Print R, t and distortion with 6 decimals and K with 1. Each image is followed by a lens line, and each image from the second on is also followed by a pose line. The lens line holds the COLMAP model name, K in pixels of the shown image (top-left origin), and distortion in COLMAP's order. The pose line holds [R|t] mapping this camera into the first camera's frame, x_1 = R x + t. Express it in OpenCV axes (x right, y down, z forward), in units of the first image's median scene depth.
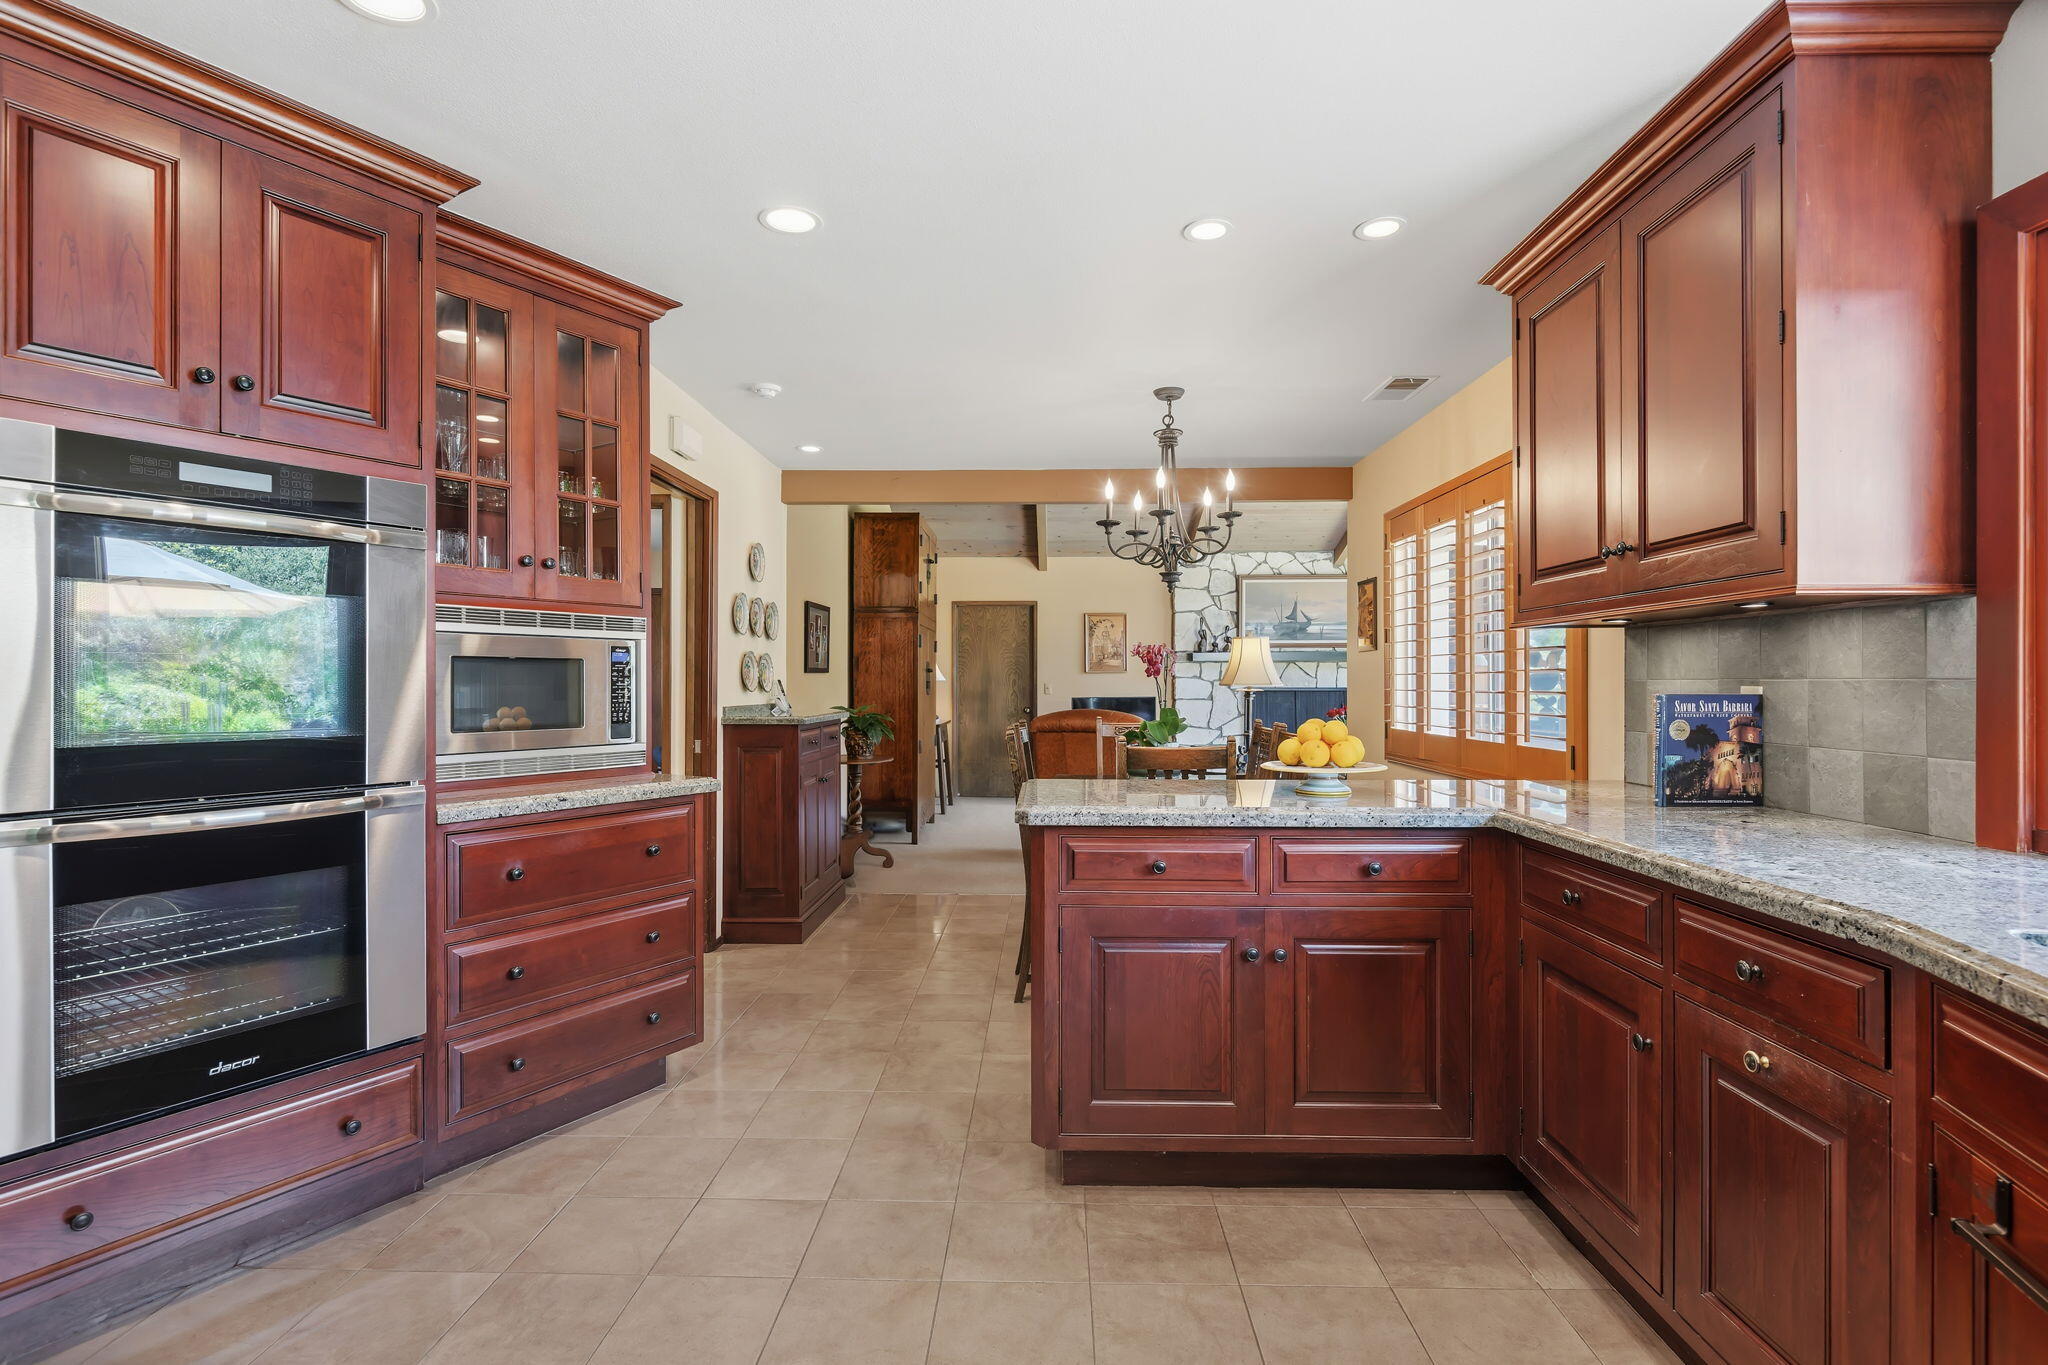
lens RADIAL K [[977.5, 0, 1025.5], [0, 977.5, 680.9], [0, 0, 1]] dist [0.002307, -0.002432]
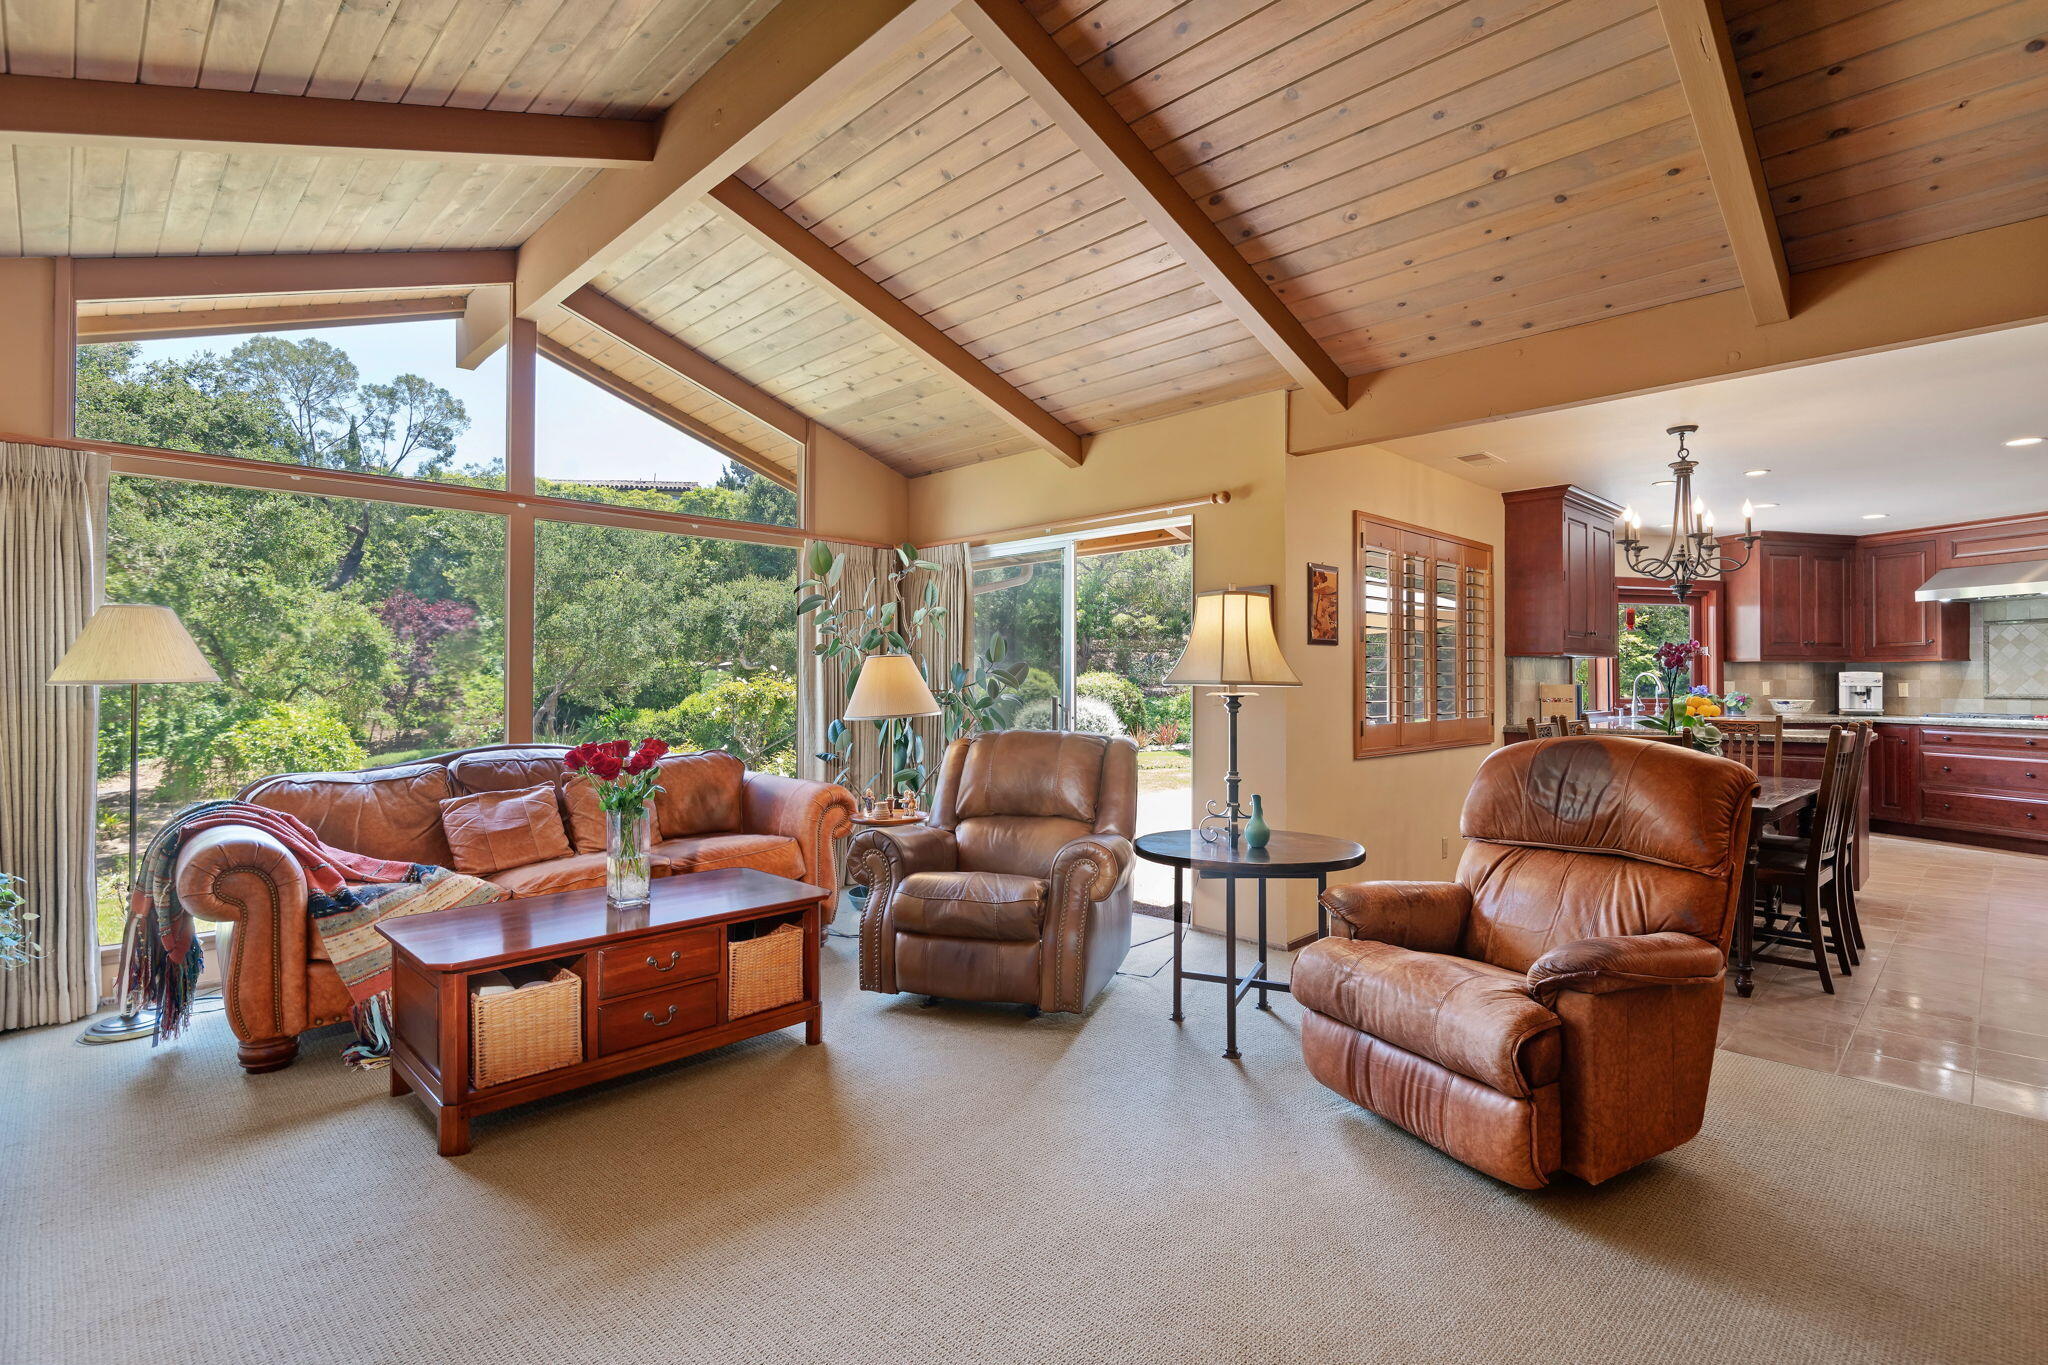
lens RADIAL K [[977.5, 0, 1035.9], [0, 977.5, 670.6], [0, 0, 1]] dist [0.002307, -0.002432]
pose [[-0.725423, 0.007627, 0.688261, -0.165779], [-0.001069, 0.999925, -0.012208, 0.009853], [-0.688302, -0.009592, -0.725361, 4.139390]]
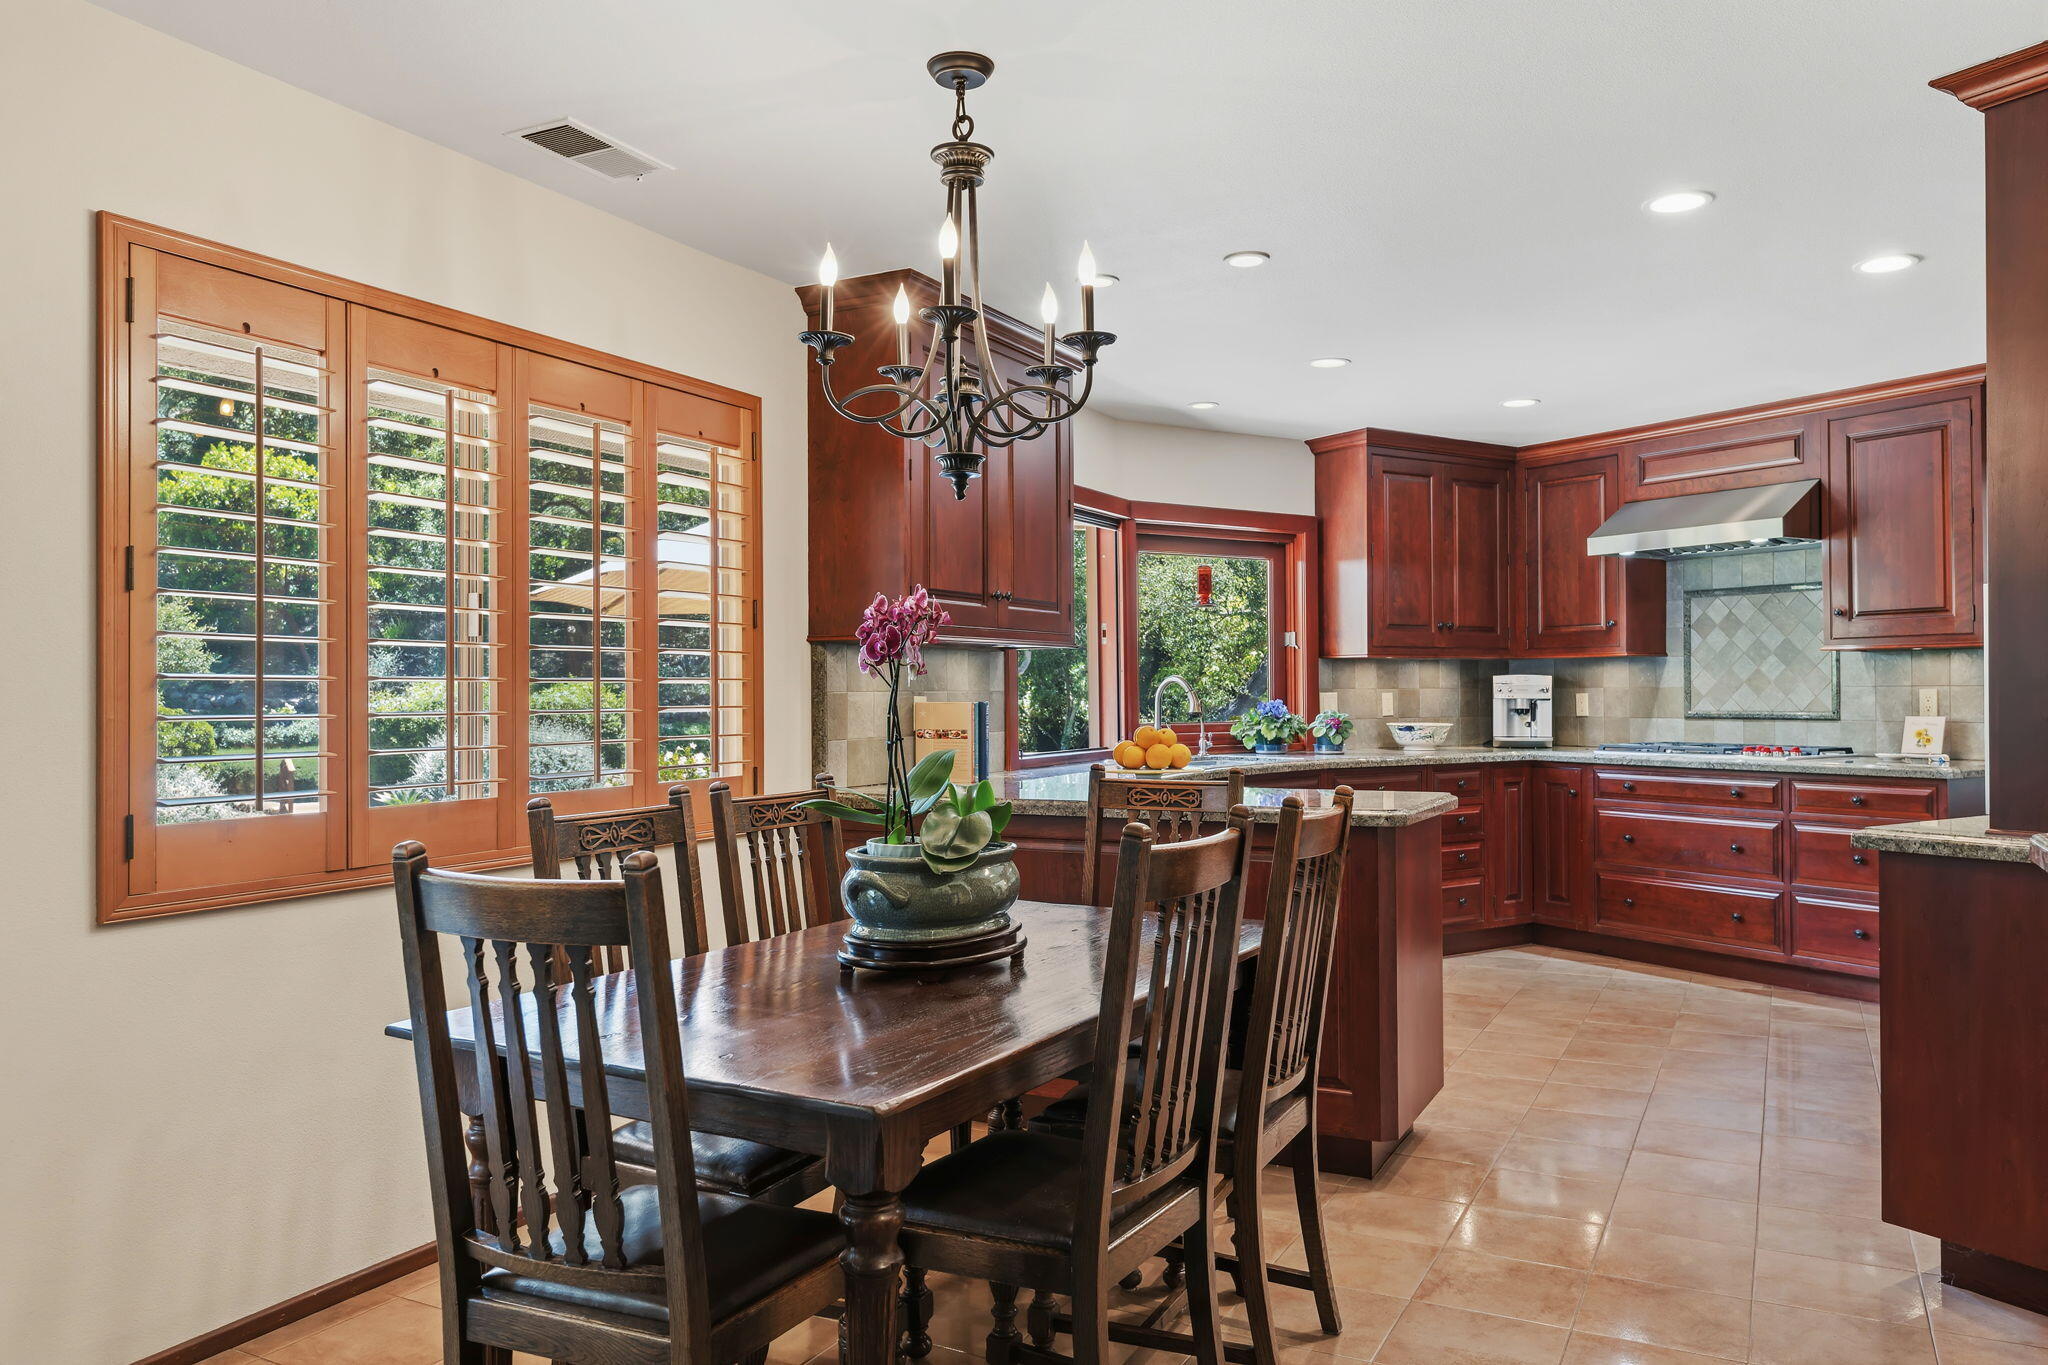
lens RADIAL K [[1462.8, 0, 1036.5], [0, 1462.8, 680.8], [0, 0, 1]] dist [-0.000003, 0.005161]
pose [[-0.900358, 0.011042, 0.435011, -0.325138], [0.007247, 0.999920, -0.010383, 0.005806], [-0.435090, -0.006196, -0.900365, 2.822335]]
